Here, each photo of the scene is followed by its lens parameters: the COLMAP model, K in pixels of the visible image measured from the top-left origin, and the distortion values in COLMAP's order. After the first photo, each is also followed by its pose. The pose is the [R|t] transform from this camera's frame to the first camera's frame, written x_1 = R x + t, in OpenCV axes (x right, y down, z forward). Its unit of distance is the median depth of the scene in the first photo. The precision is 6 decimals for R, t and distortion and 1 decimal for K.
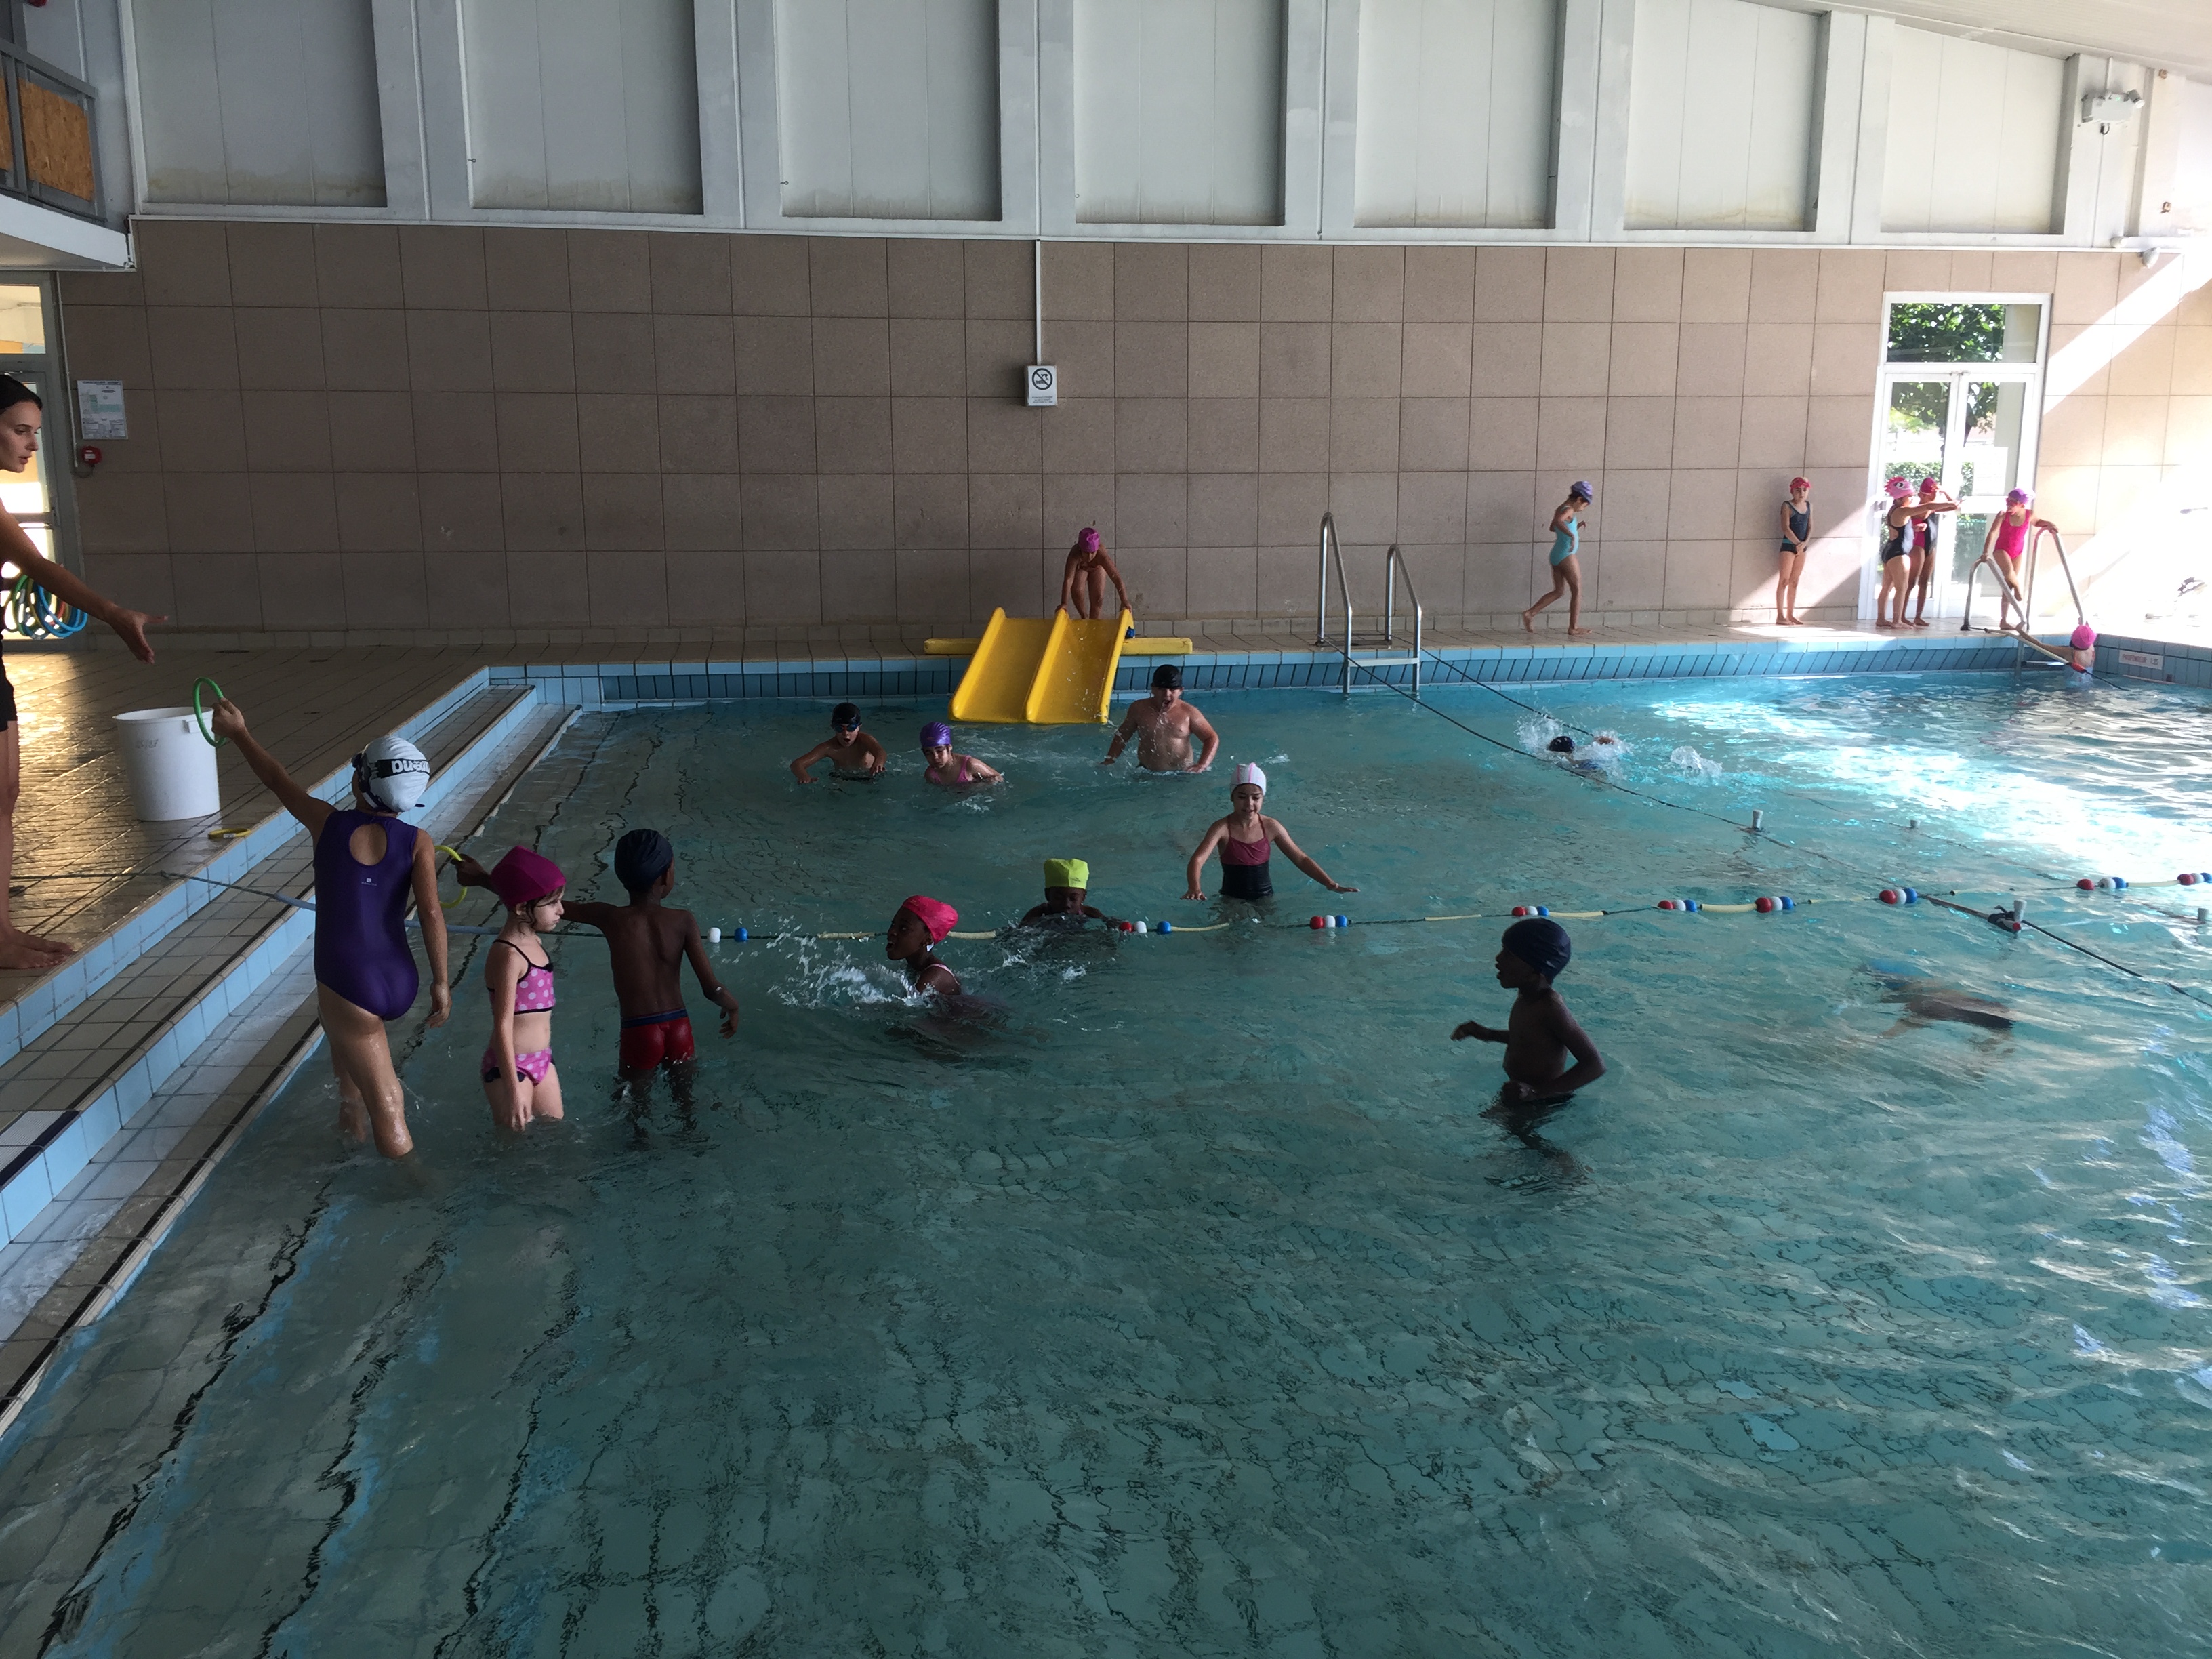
lens RADIAL K [[1879.2, 0, 1106.0], [0, 1879.2, 829.5], [0, 0, 1]] dist [0.013558, -0.006612]
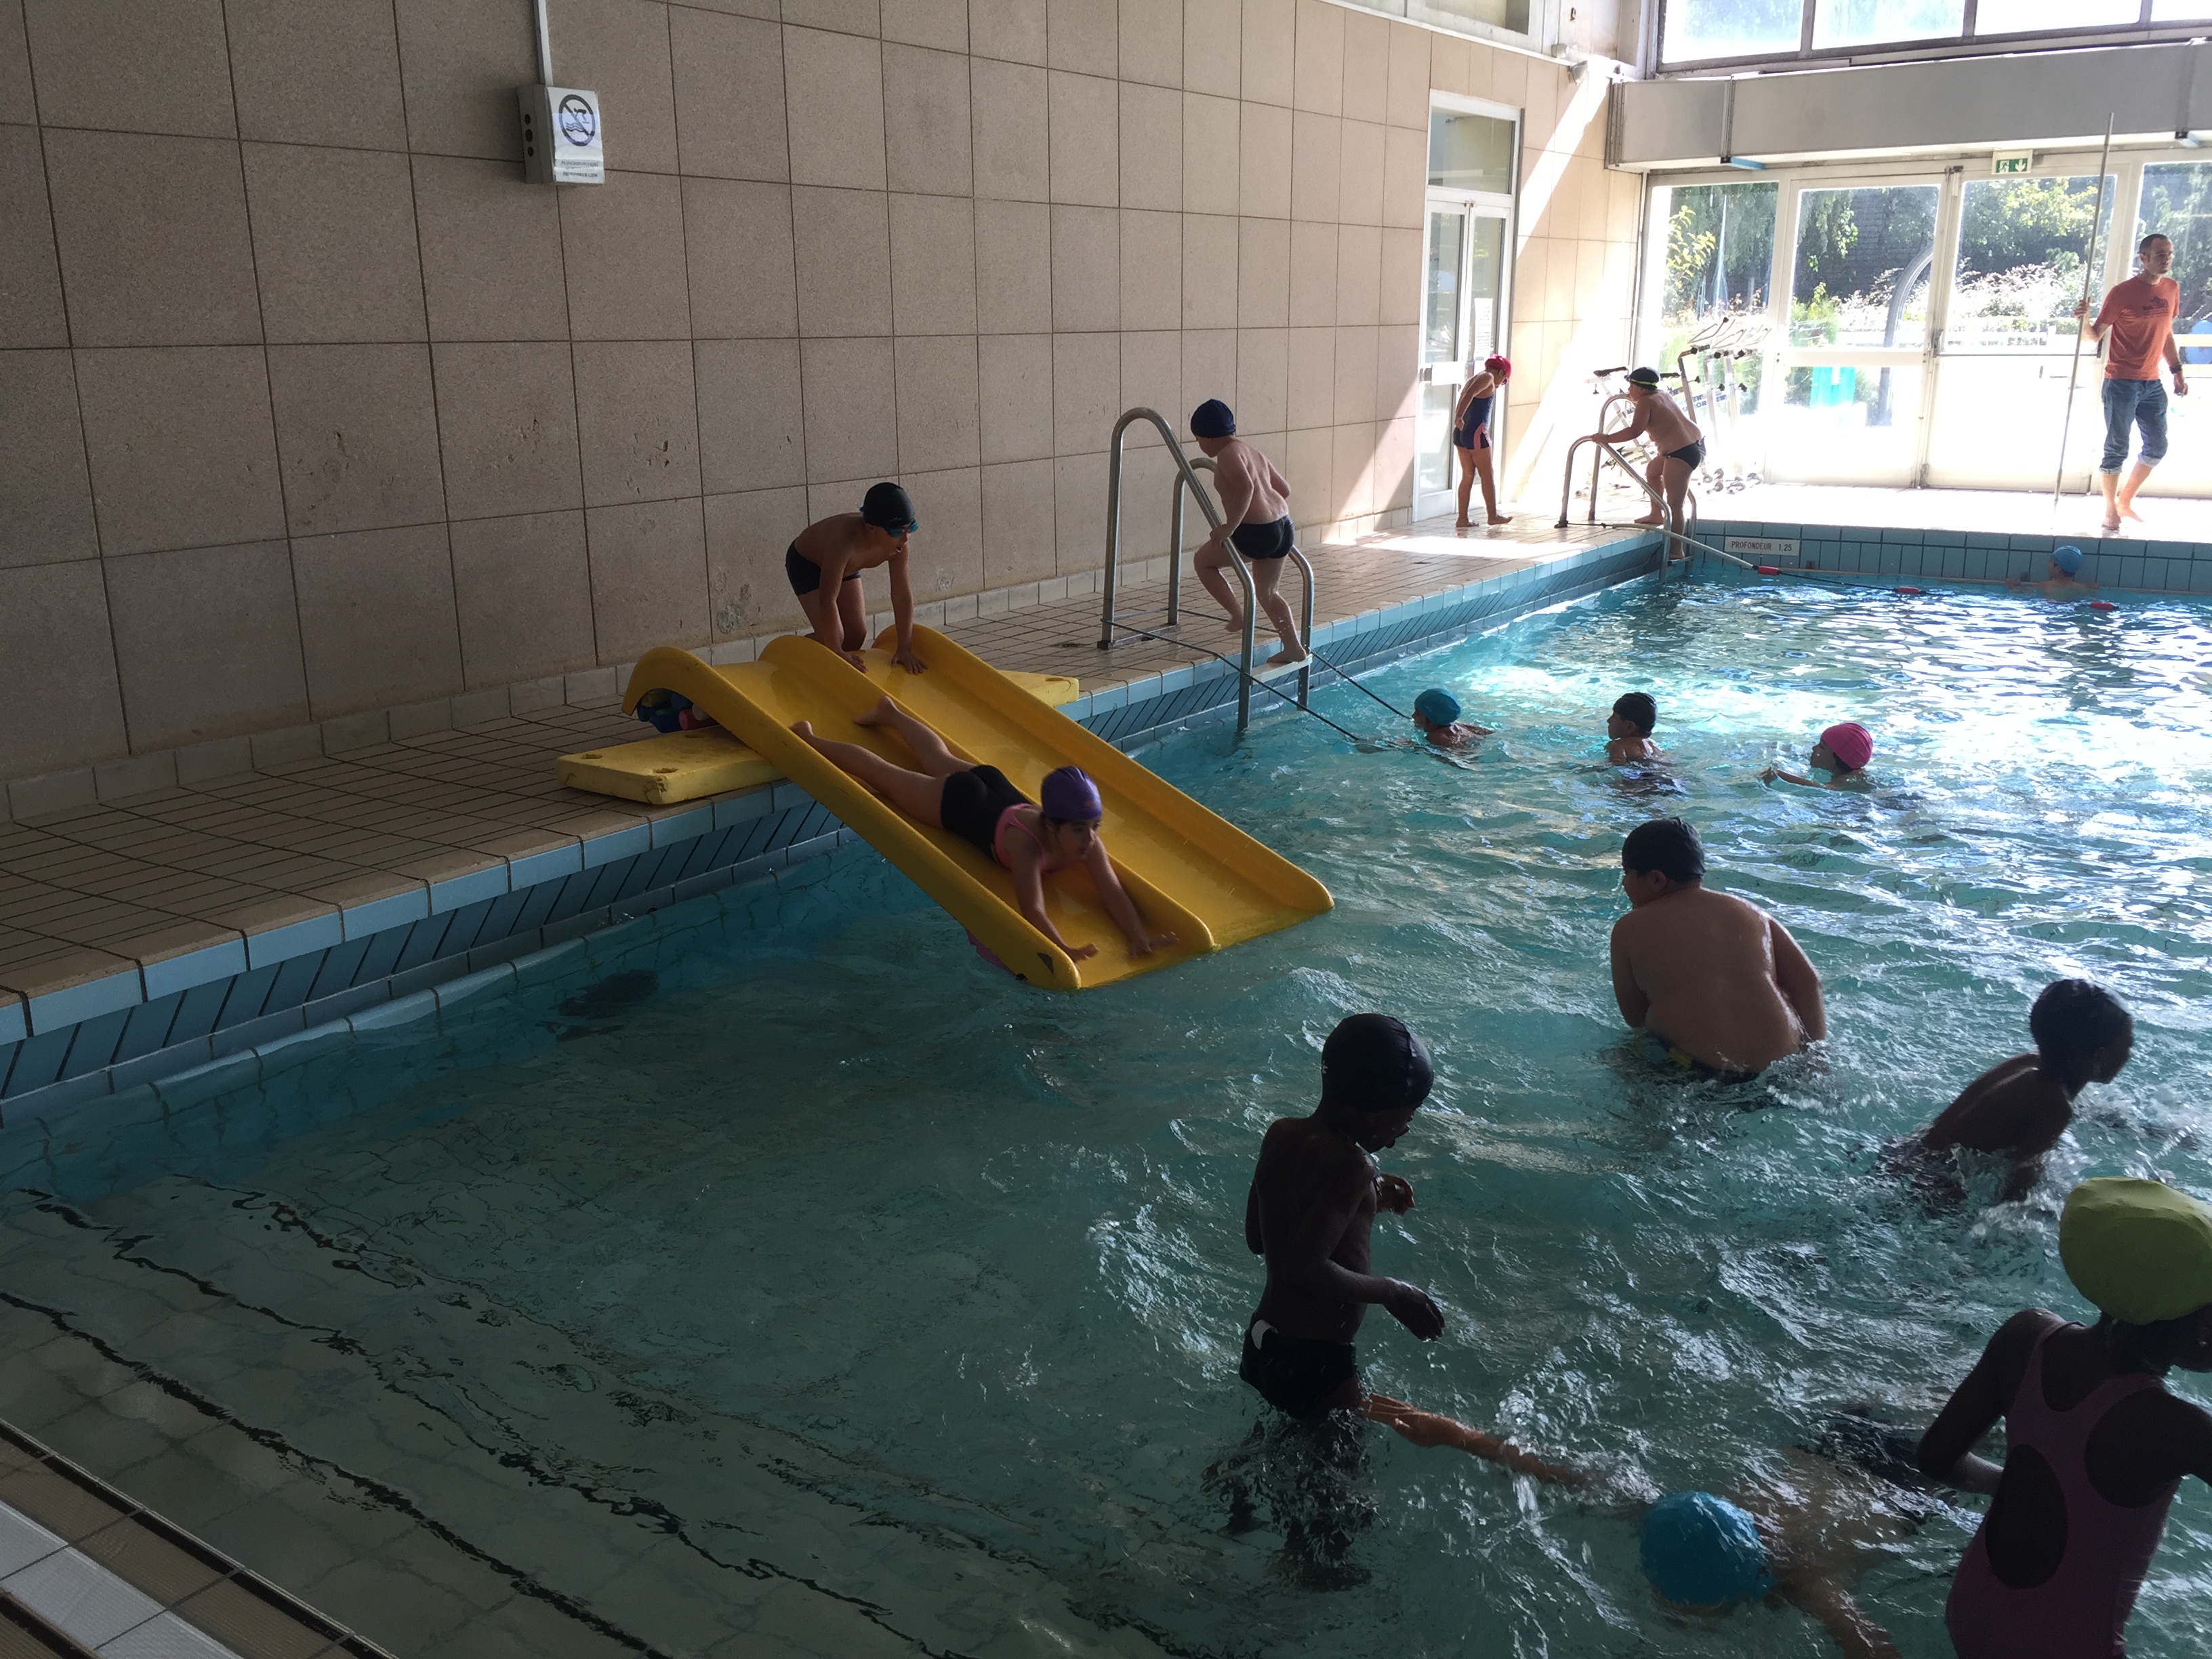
lens RADIAL K [[1879.2, 0, 1106.0], [0, 1879.2, 829.5], [0, 0, 1]] dist [0.013558, -0.006612]
pose [[0.693847, -0.190918, 0.694353, -0.284377], [0.143950, 0.981526, 0.126034, -0.114303], [-0.705588, 0.012504, 0.708512, 0.599811]]
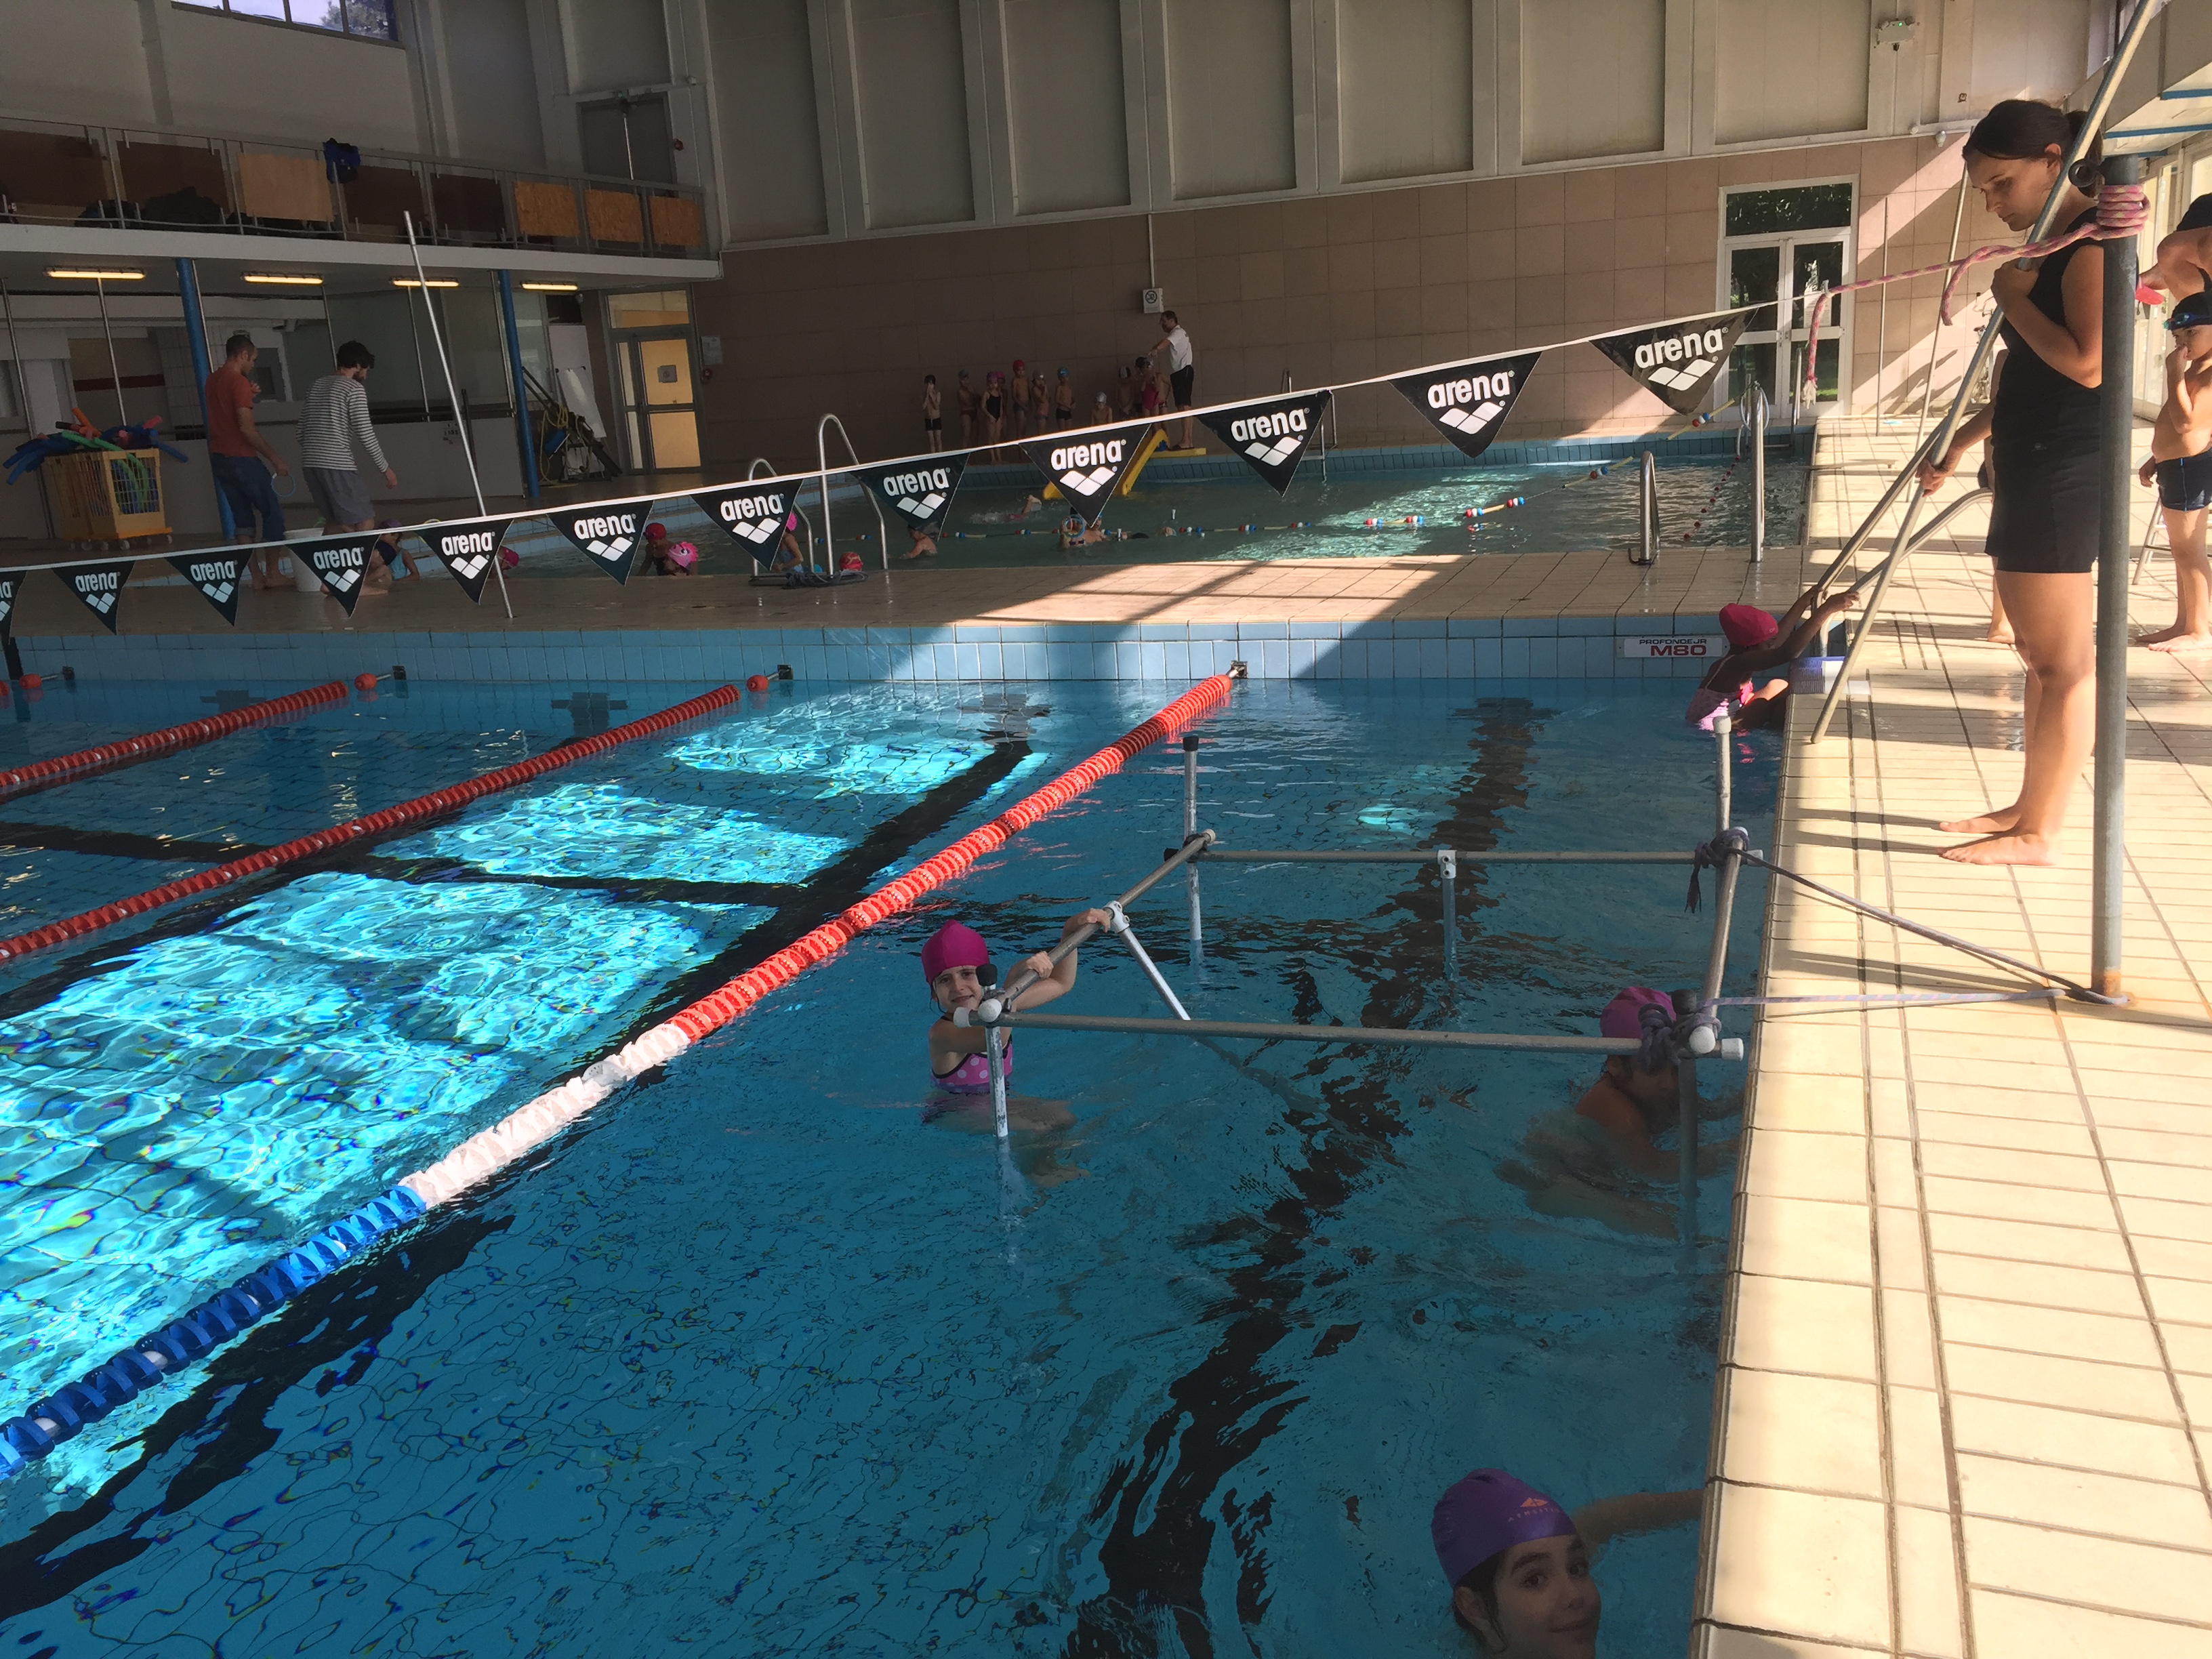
lens RADIAL K [[1828.9, 0, 1106.0], [0, 1828.9, 829.5], [0, 0, 1]] dist [-0.007508, 0.004759]
pose [[0.860061, 0.067883, -0.505655, 0.756011], [-0.048867, 0.997513, 0.050797, 0.150827], [0.507846, -0.018979, 0.861239, -0.428465]]
